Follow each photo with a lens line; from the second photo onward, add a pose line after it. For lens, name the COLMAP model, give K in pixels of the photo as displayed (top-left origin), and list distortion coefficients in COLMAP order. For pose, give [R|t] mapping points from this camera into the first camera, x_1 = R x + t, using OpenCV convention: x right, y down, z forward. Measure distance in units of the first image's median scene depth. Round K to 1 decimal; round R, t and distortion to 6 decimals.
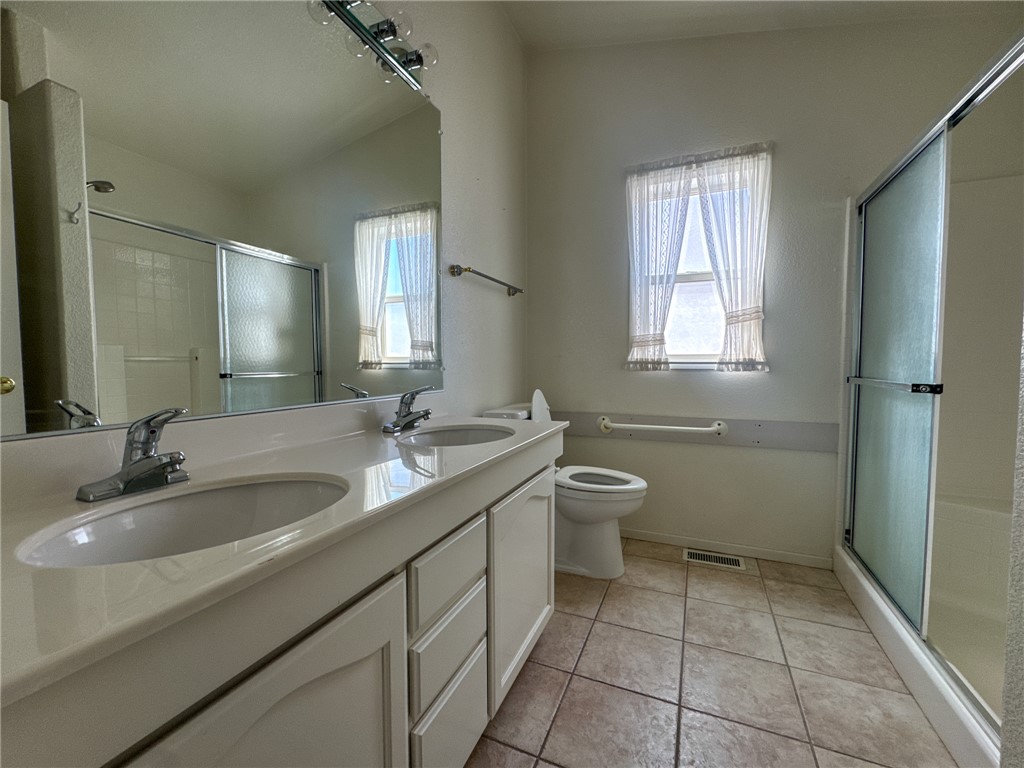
lens RADIAL K [[419.5, 0, 508.6], [0, 419.5, 383.6], [0, 0, 1]] dist [-0.001498, 0.000158]
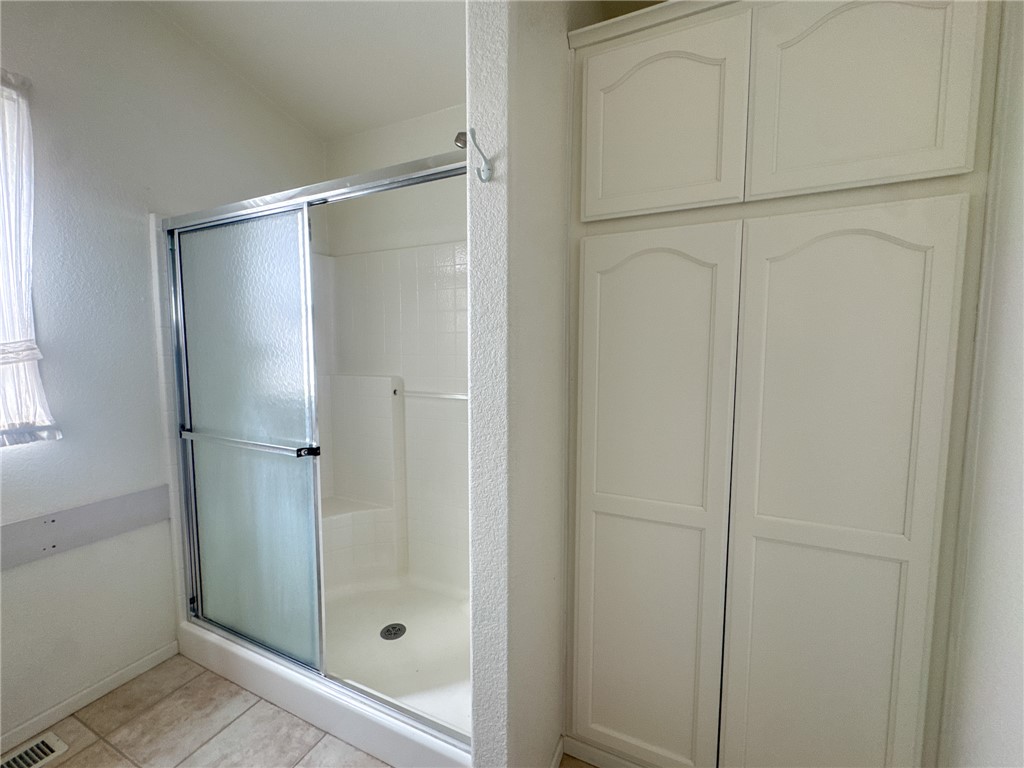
lens RADIAL K [[419.5, 0, 508.6], [0, 419.5, 383.6], [0, 0, 1]] dist [-0.001498, 0.000158]
pose [[0.014147, -0.083769, 0.996385, -0.022821], [0.052780, 0.995158, 0.082916, -0.142071], [-0.998506, 0.051416, 0.018500, 0.299097]]
